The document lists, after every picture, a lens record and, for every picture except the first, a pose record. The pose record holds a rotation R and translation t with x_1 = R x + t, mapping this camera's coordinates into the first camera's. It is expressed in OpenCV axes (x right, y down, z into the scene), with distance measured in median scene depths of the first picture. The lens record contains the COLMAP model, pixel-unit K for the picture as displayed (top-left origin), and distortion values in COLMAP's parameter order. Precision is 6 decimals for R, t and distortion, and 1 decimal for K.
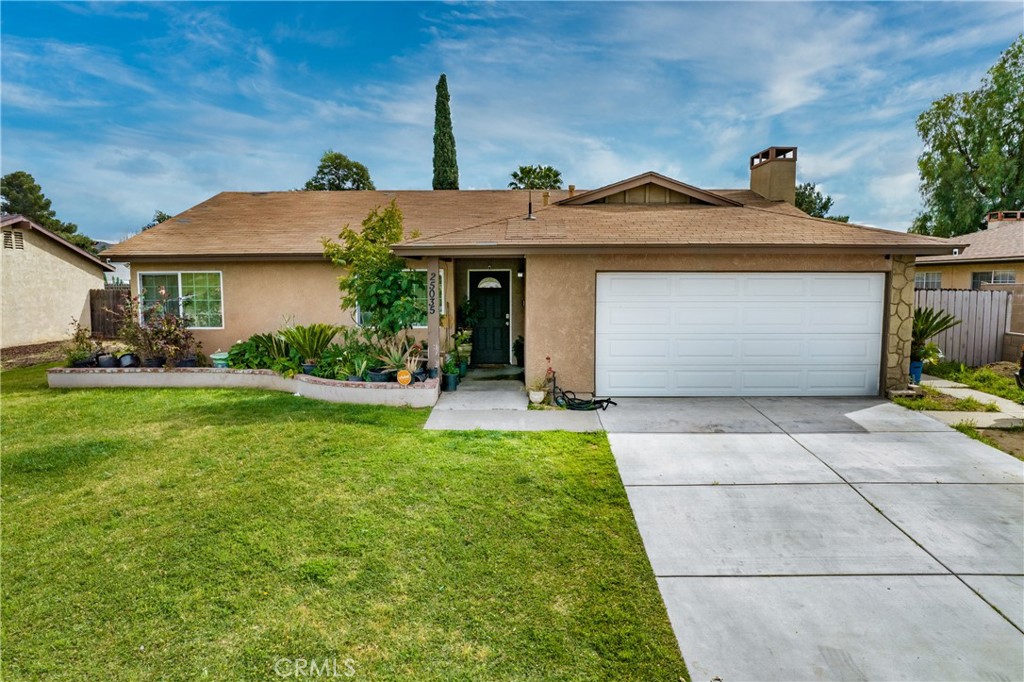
lens RADIAL K [[645.4, 0, 510.7], [0, 645.4, 347.8], [0, 0, 1]] dist [-0.036493, 0.012523]
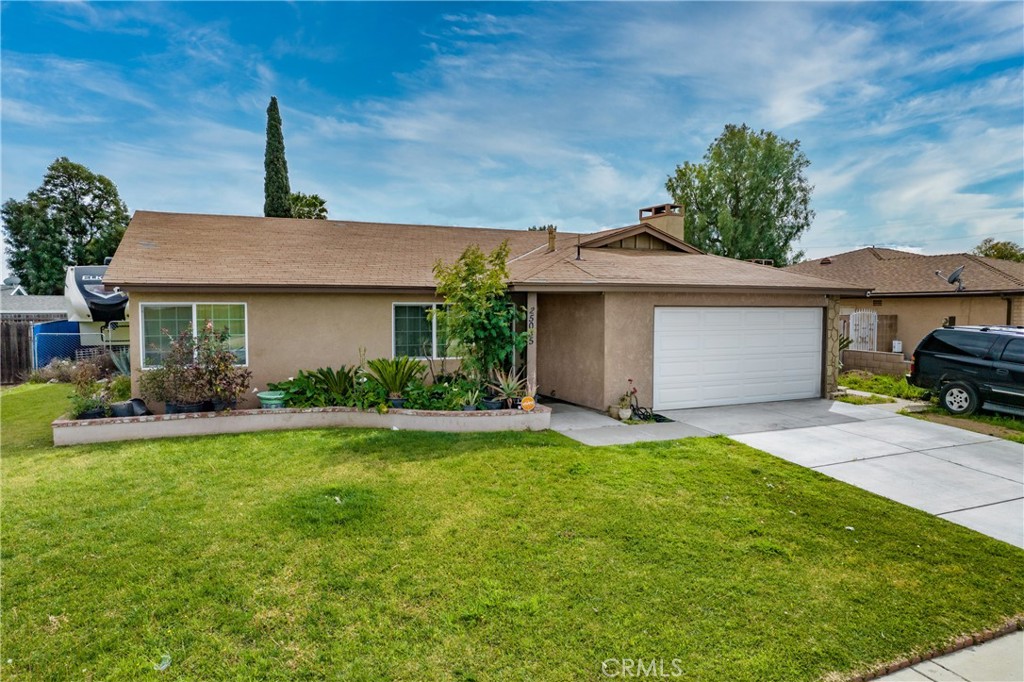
lens RADIAL K [[645.4, 0, 508.6], [0, 645.4, 339.6], [0, 0, 1]] dist [-0.036493, 0.012523]
pose [[0.907519, -0.017916, 0.419629, -0.542694], [0.042493, 0.997880, -0.049295, -0.007339], [-0.417856, 0.062568, 0.906356, 0.024748]]
